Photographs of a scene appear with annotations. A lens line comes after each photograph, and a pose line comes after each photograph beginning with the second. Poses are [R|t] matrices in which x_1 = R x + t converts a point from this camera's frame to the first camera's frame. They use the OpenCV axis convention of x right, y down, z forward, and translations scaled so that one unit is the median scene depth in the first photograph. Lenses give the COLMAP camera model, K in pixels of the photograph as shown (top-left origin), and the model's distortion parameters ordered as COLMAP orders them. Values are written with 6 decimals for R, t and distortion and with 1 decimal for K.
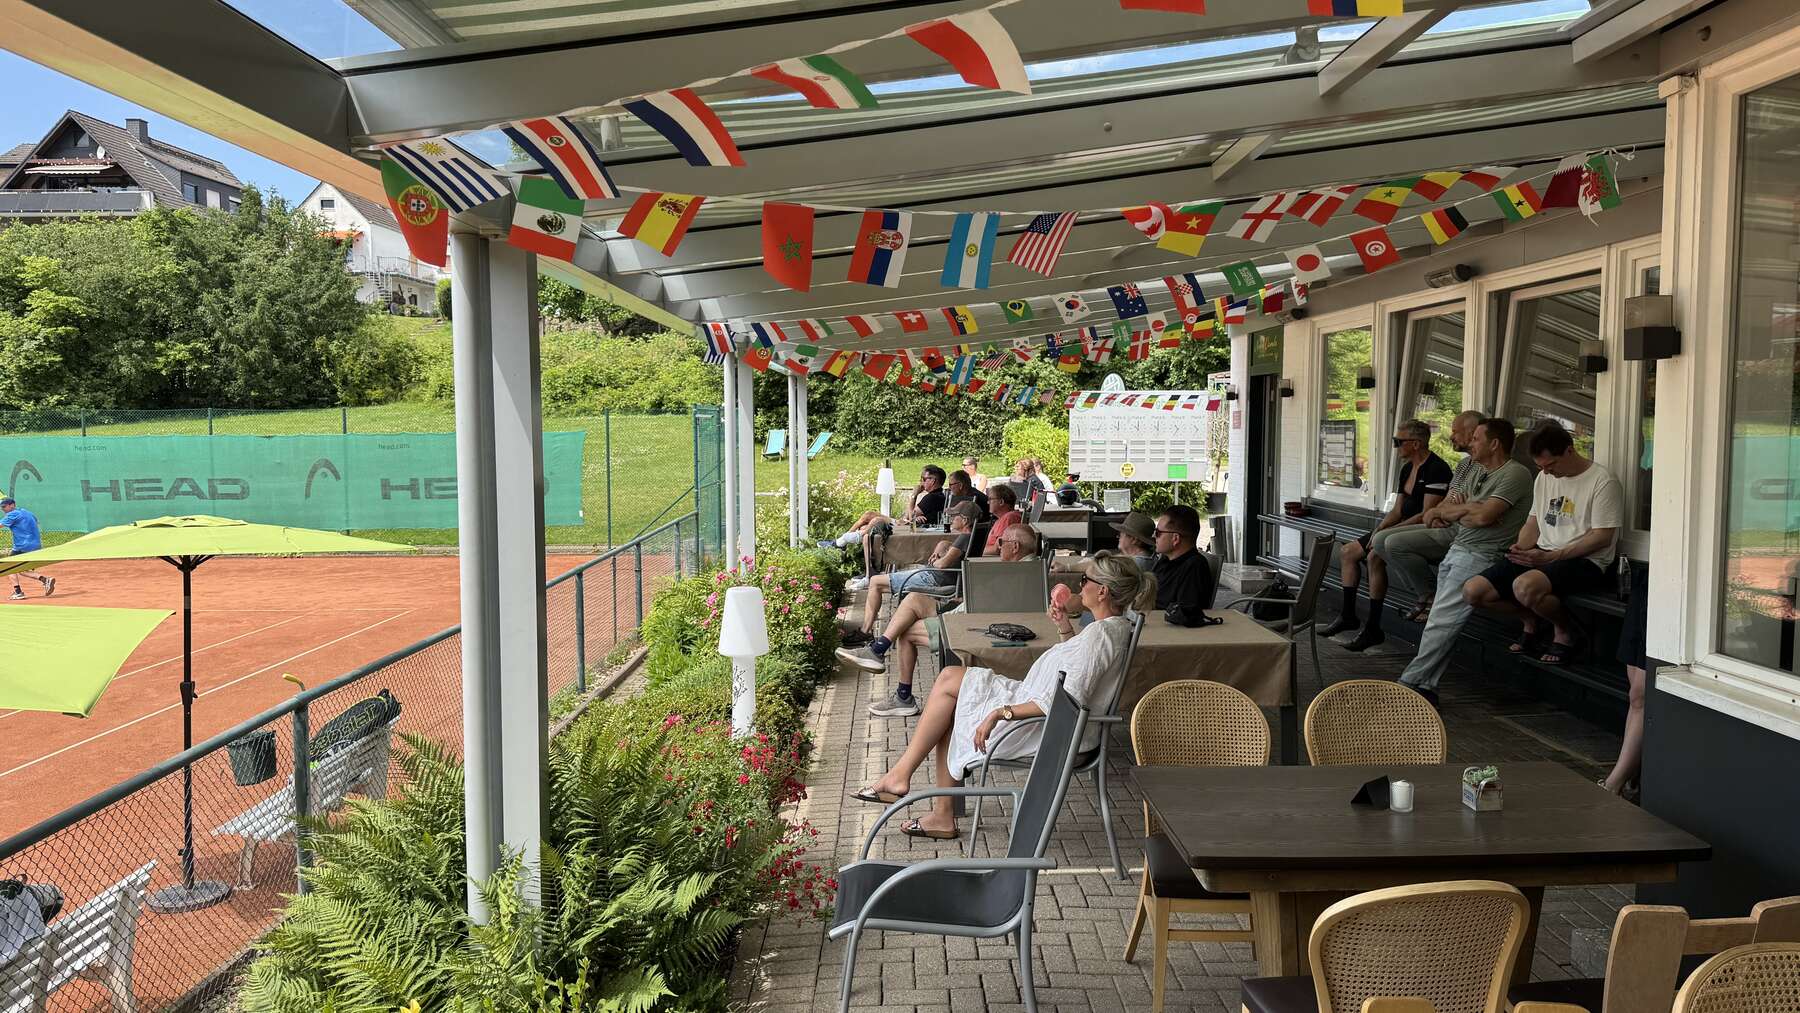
lens RADIAL K [[1241.1, 0, 900.0], [0, 1241.1, 506.5], [0, 0, 1]] dist [0.082063, -0.125109]
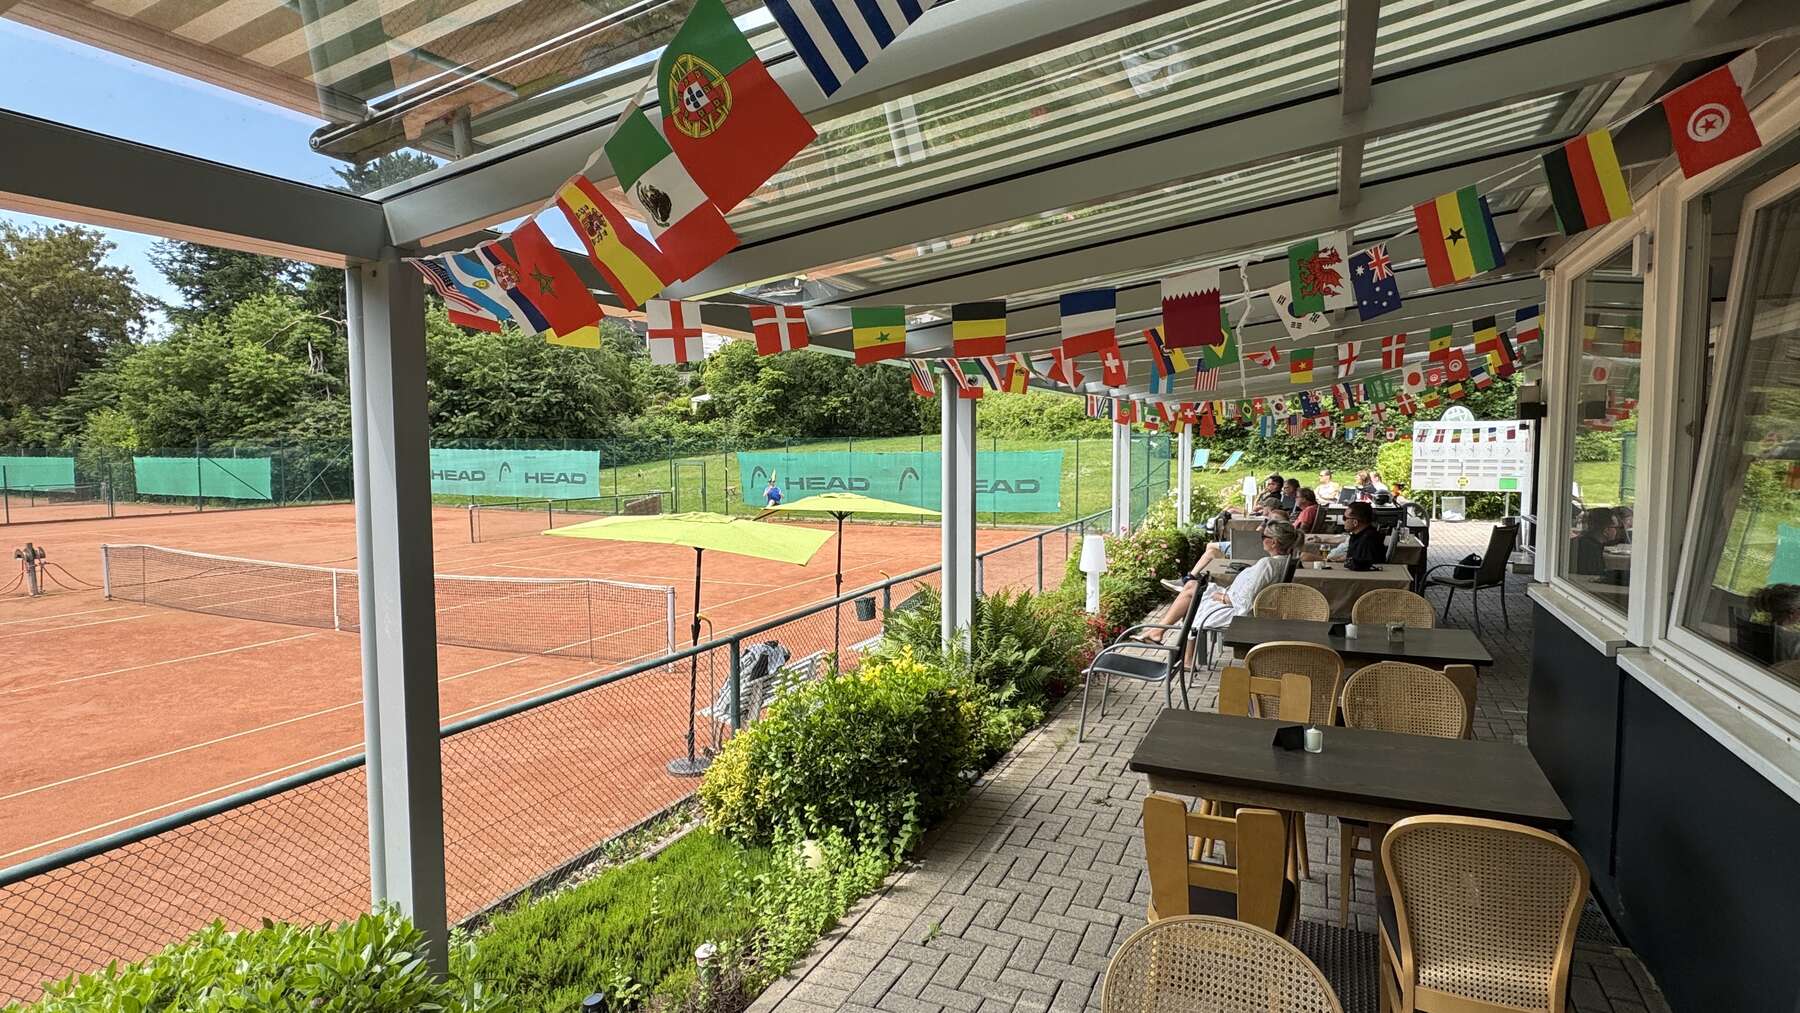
lens RADIAL K [[912.4, 0, 900.0], [0, 912.4, 506.5], [0, 0, 1]] dist [0.001103, -0.000066]
pose [[0.902442, 0.029616, -0.429792, 0.056836], [-0.028702, 0.999551, 0.008611, 0.004719], [0.429854, 0.004565, 0.902887, -0.107536]]
